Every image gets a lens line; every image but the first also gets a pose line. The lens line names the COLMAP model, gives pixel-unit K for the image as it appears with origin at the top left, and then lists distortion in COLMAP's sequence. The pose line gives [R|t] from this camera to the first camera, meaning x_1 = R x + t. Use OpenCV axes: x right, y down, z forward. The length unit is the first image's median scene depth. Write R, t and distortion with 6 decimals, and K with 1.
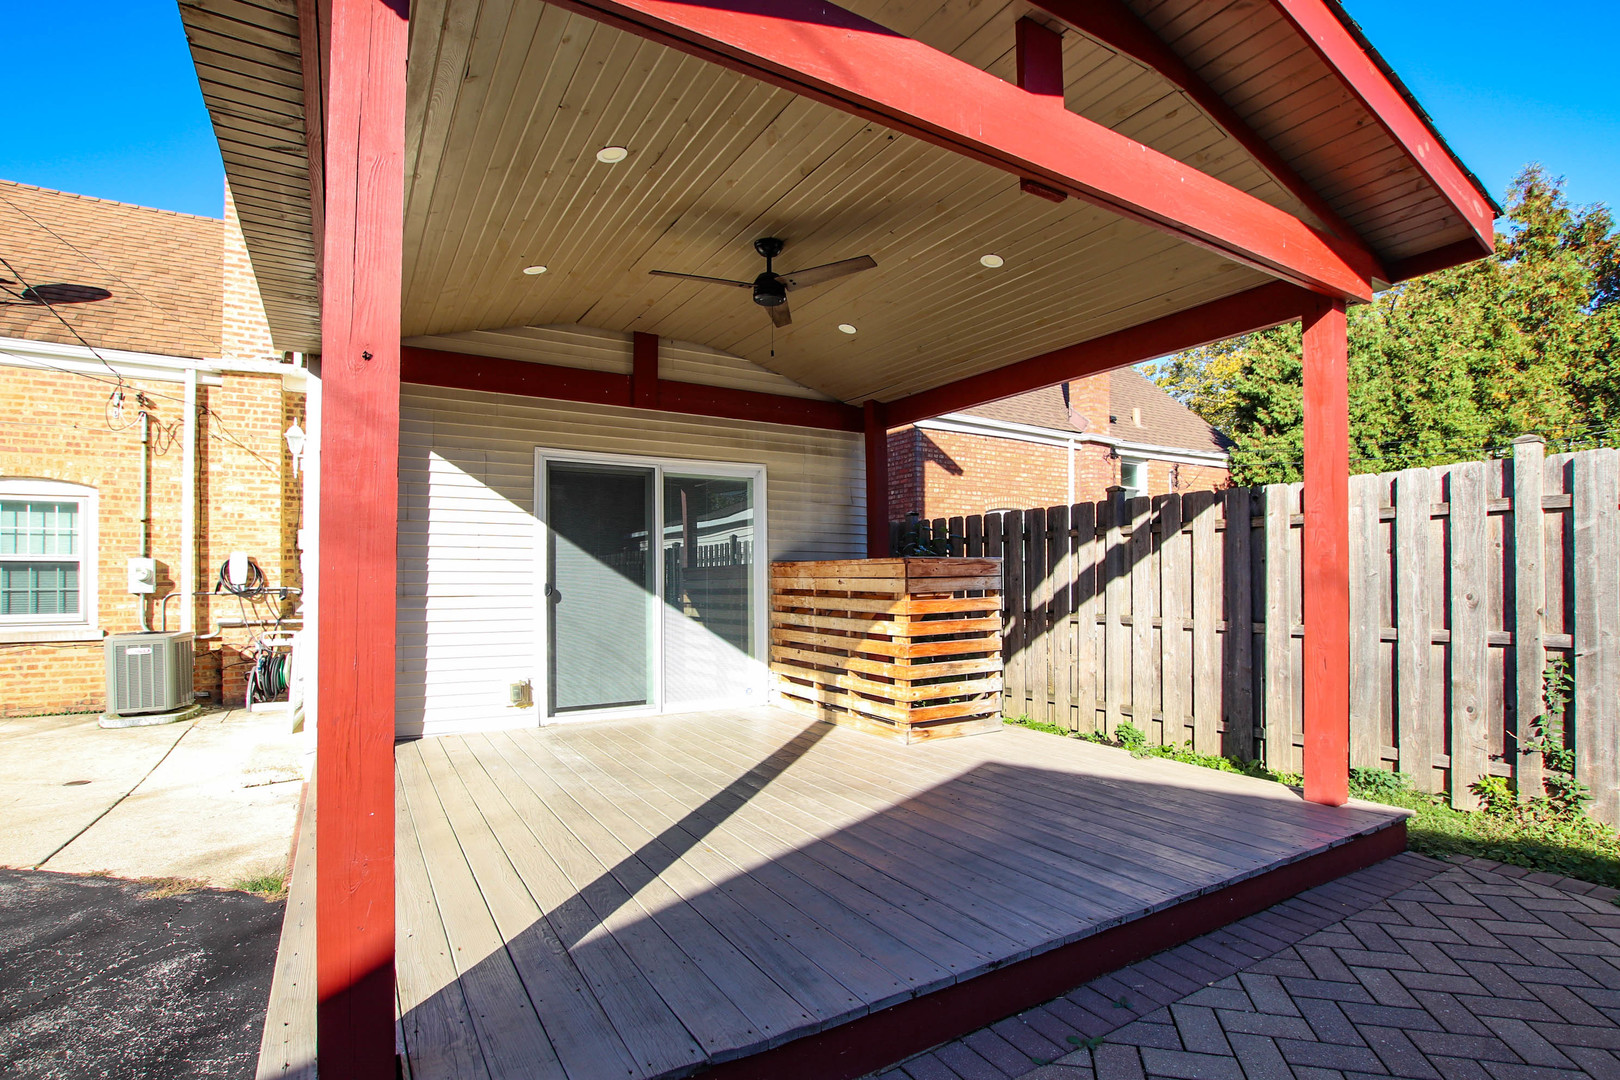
lens RADIAL K [[759.4, 0, 790.2], [0, 759.4, 559.8], [0, 0, 1]] dist [-0.029399, 0.002337]
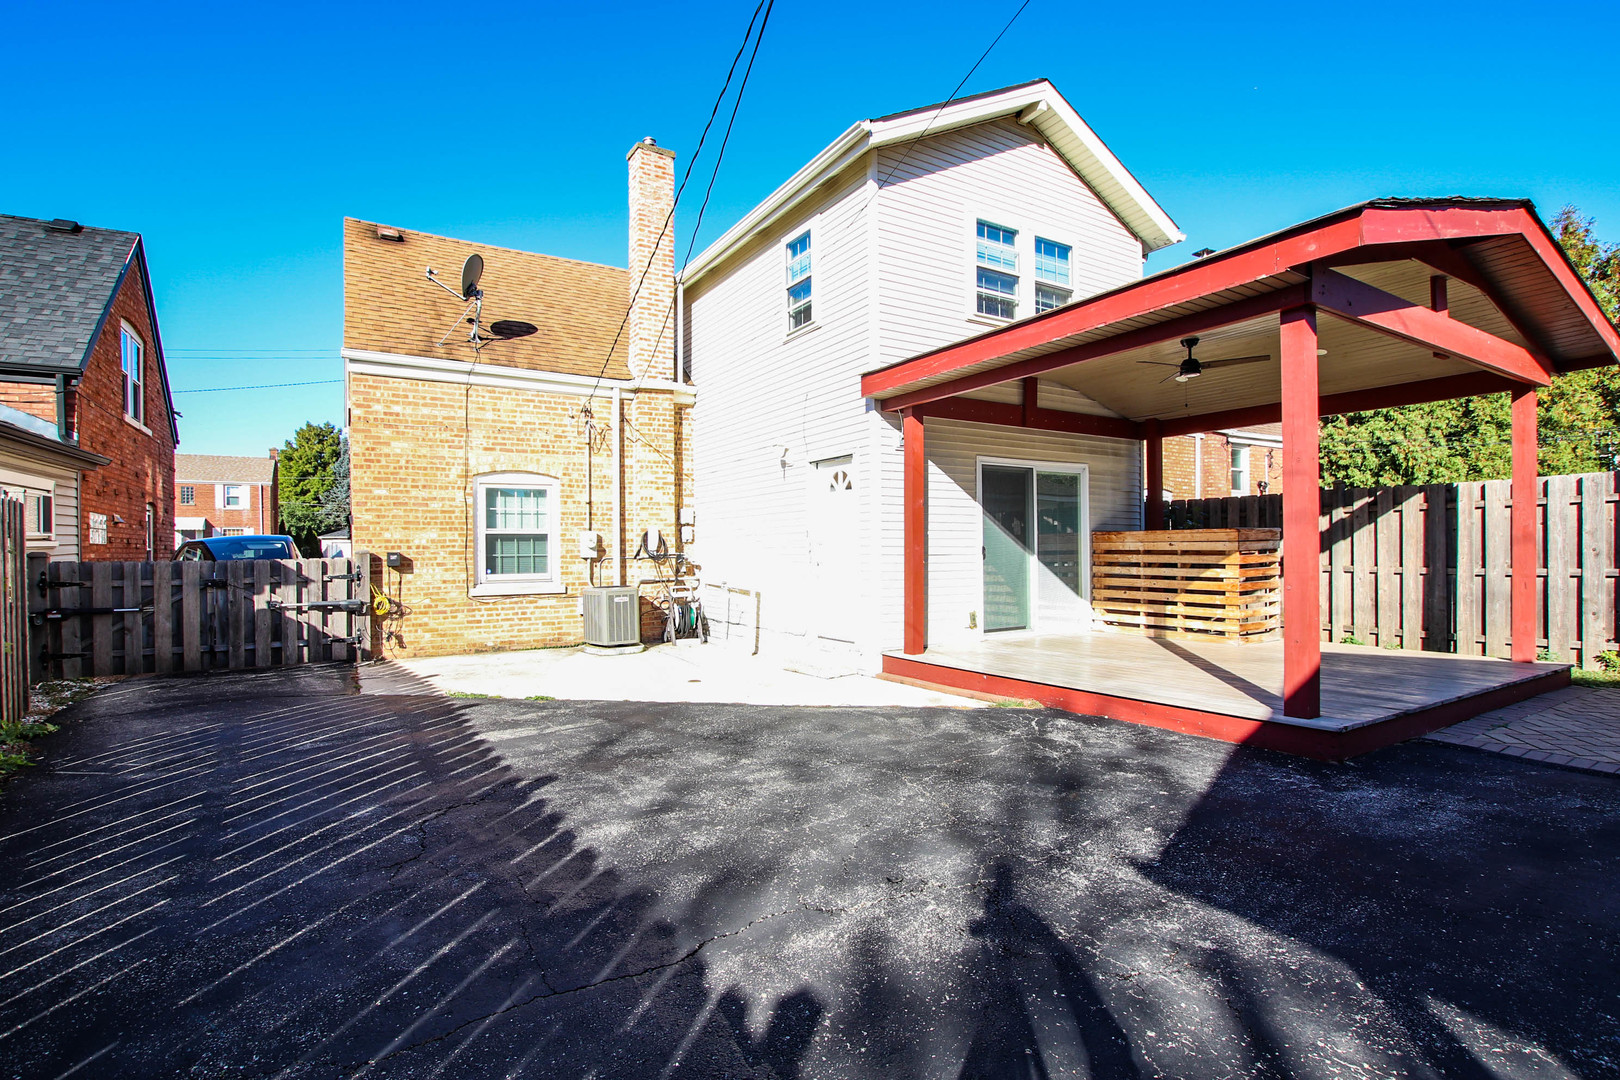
lens RADIAL K [[759.4, 0, 810.1], [0, 759.4, 539.8], [0, 0, 1]] dist [-0.029399, 0.002337]
pose [[0.999691, -0.005186, 0.024327, -0.622966], [0.004885, 0.999911, 0.012405, -0.002303], [-0.024389, -0.012283, 0.999627, -0.441733]]
